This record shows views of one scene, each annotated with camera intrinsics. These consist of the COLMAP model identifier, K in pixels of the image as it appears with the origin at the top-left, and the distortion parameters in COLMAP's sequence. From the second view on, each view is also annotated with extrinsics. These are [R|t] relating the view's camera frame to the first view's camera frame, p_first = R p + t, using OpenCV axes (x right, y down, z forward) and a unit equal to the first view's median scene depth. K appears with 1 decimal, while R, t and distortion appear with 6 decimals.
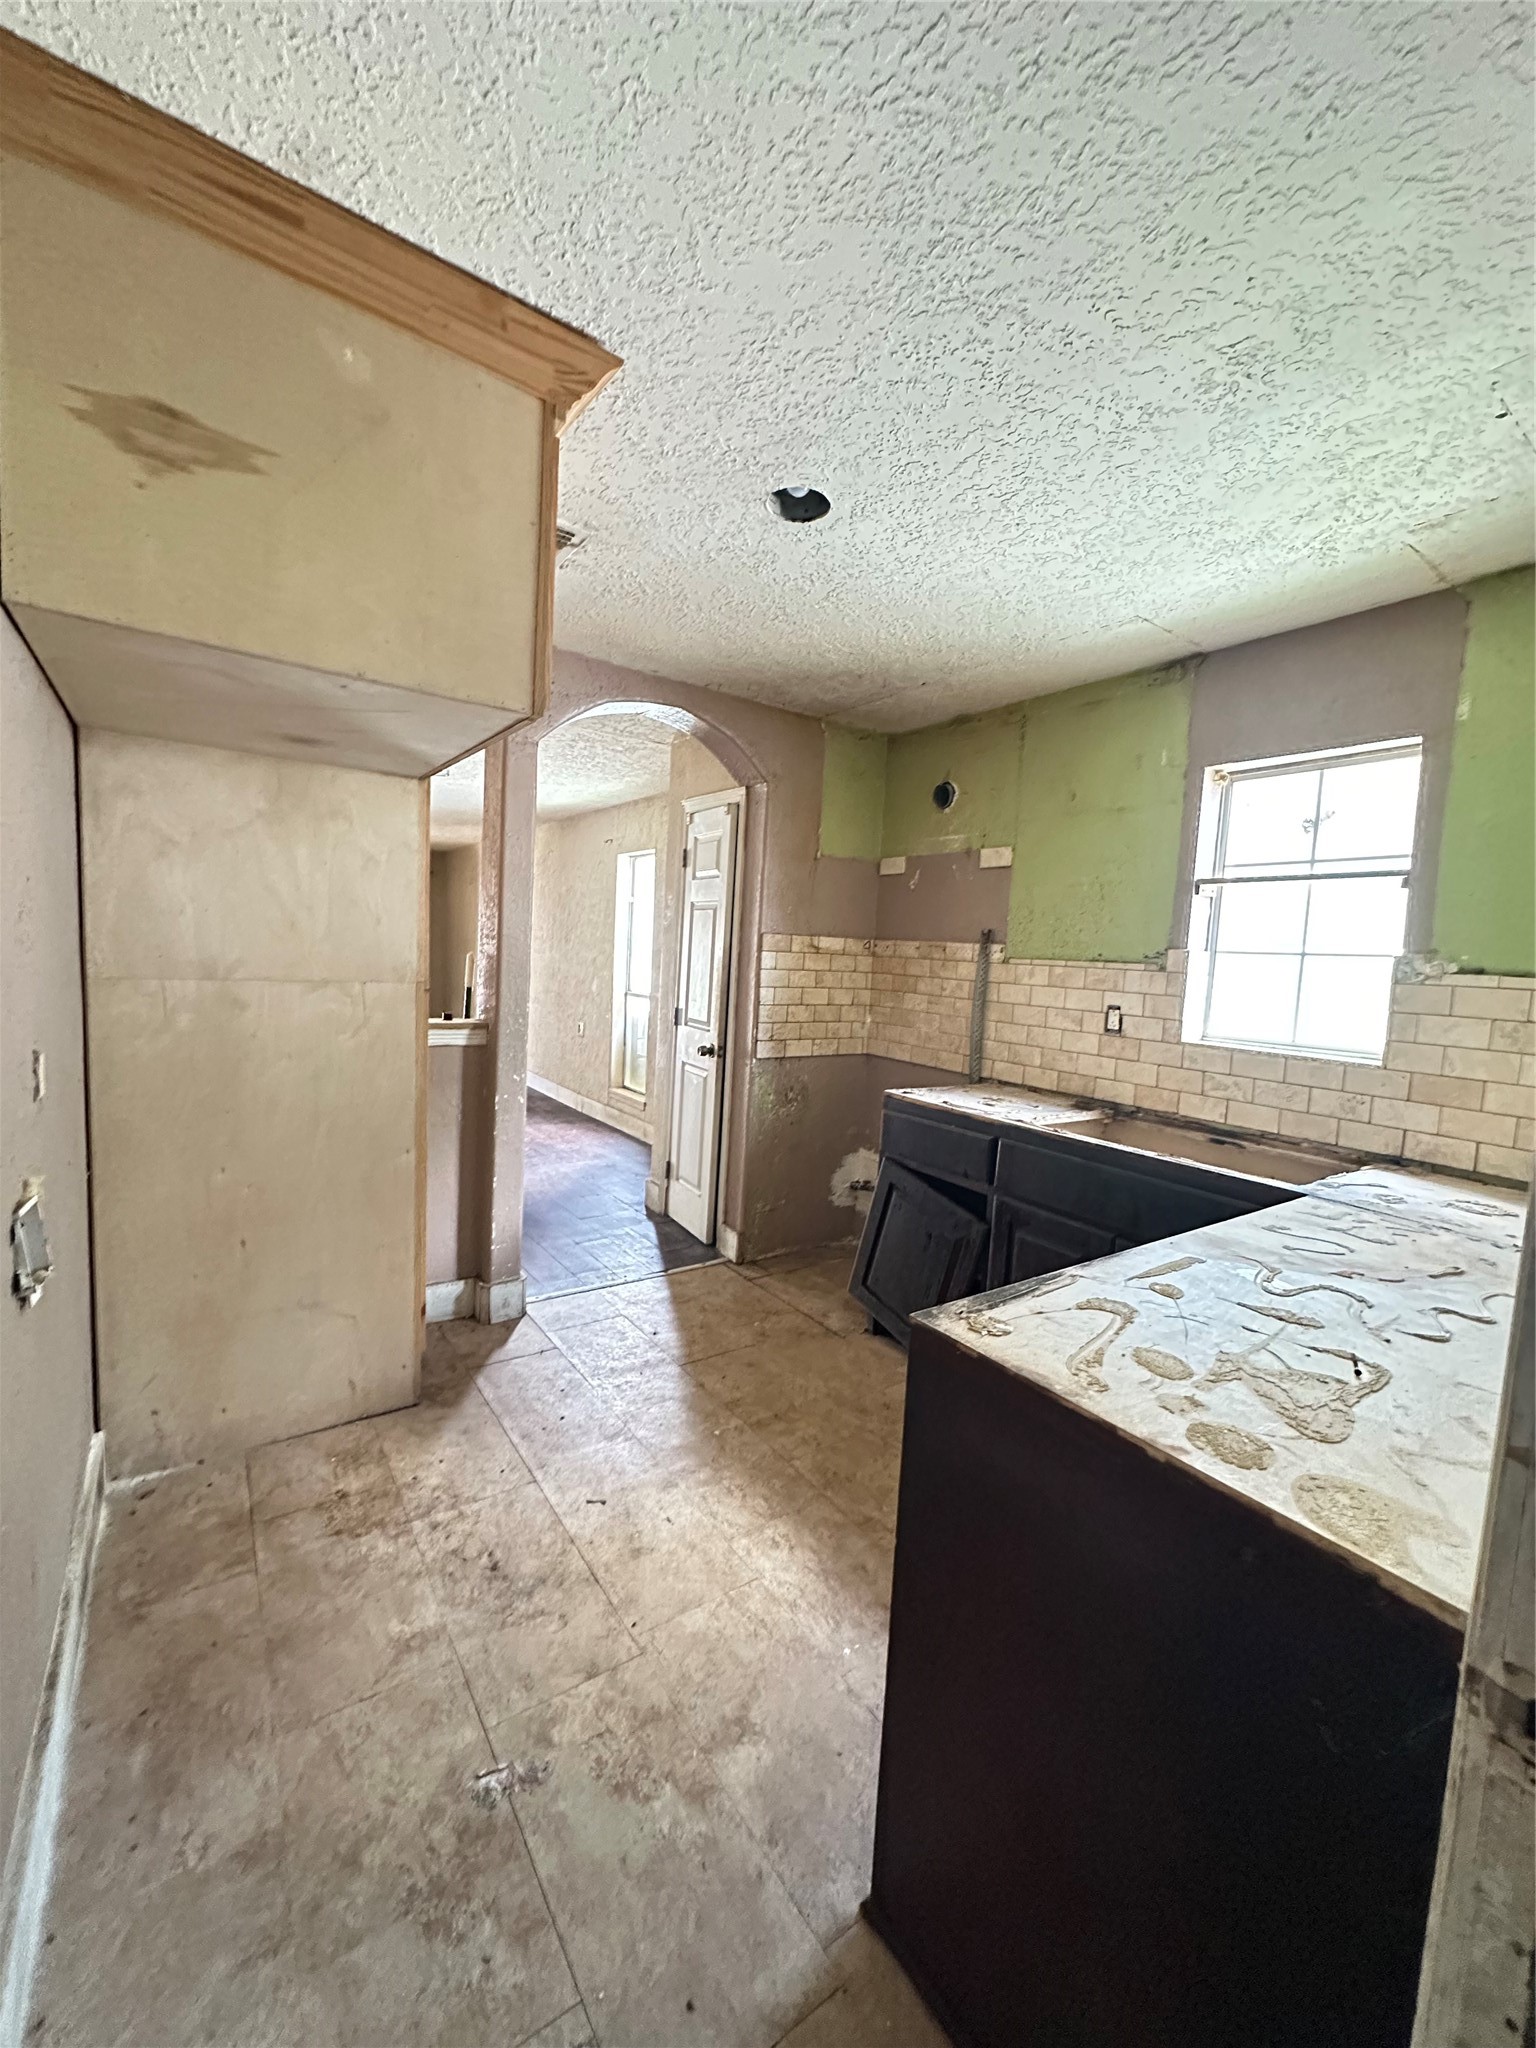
lens RADIAL K [[823.9, 0, 772.2], [0, 823.9, 1022.6], [0, 0, 1]] dist [-0.001210, -0.000093]
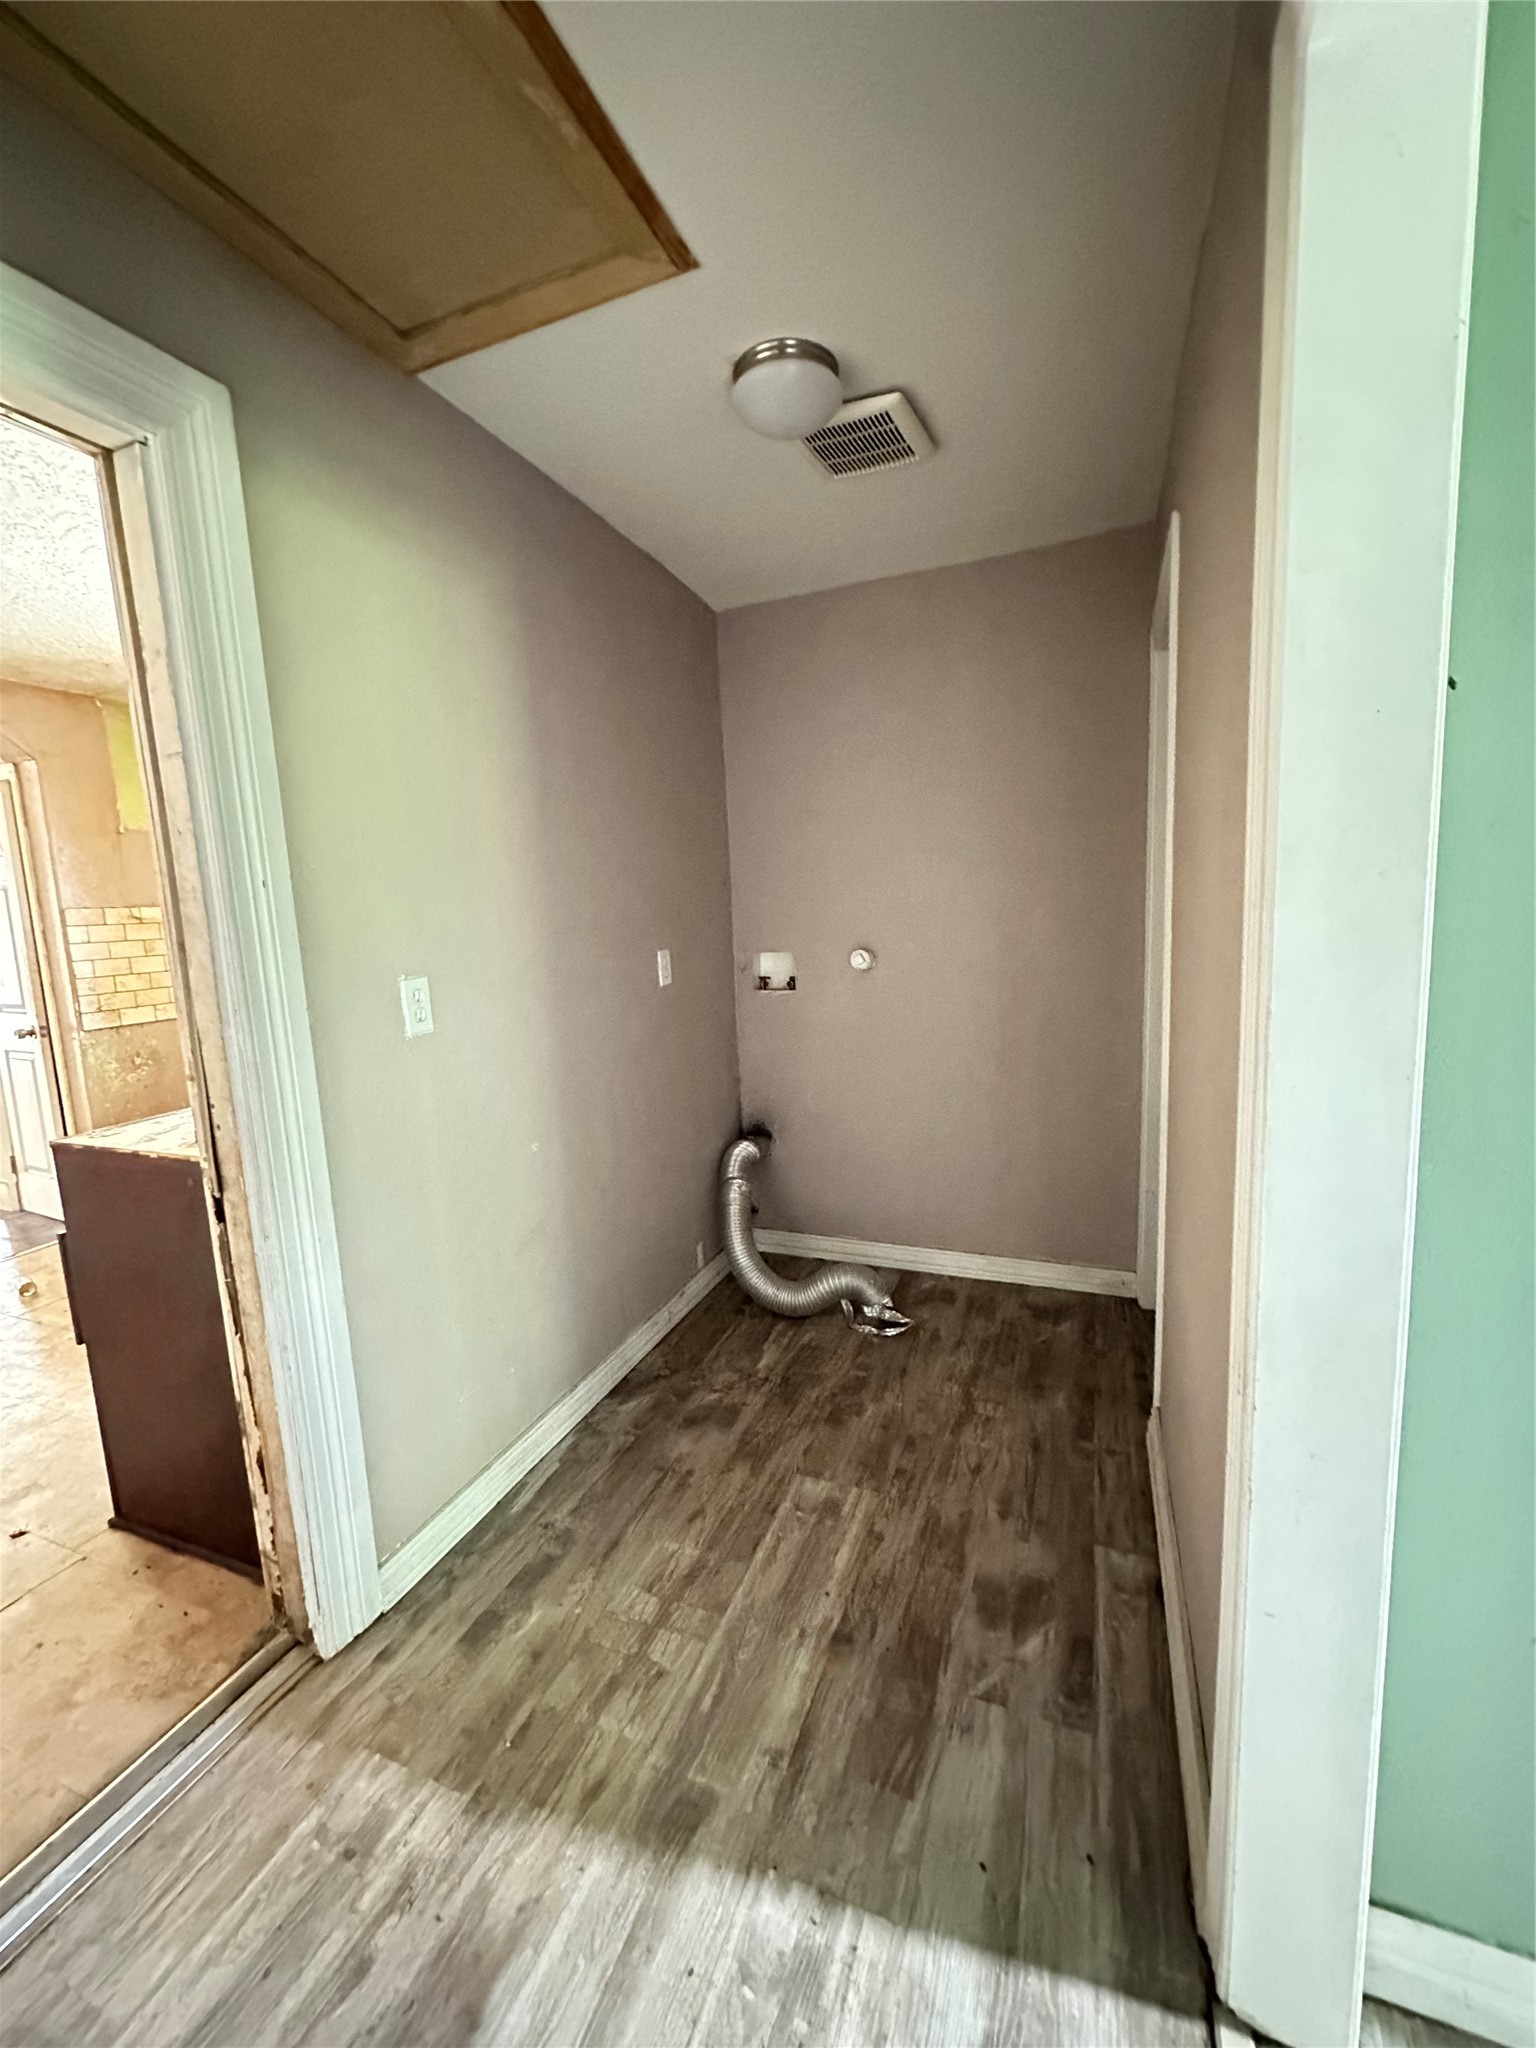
lens RADIAL K [[823.9, 0, 764.5], [0, 823.9, 1026.0], [0, 0, 1]] dist [-0.001210, -0.000093]
pose [[0.839235, -0.164787, 0.518198, 0.161985], [0.134029, 0.986261, 0.096568, 0.051834], [-0.526992, -0.011590, 0.849791, -0.325418]]
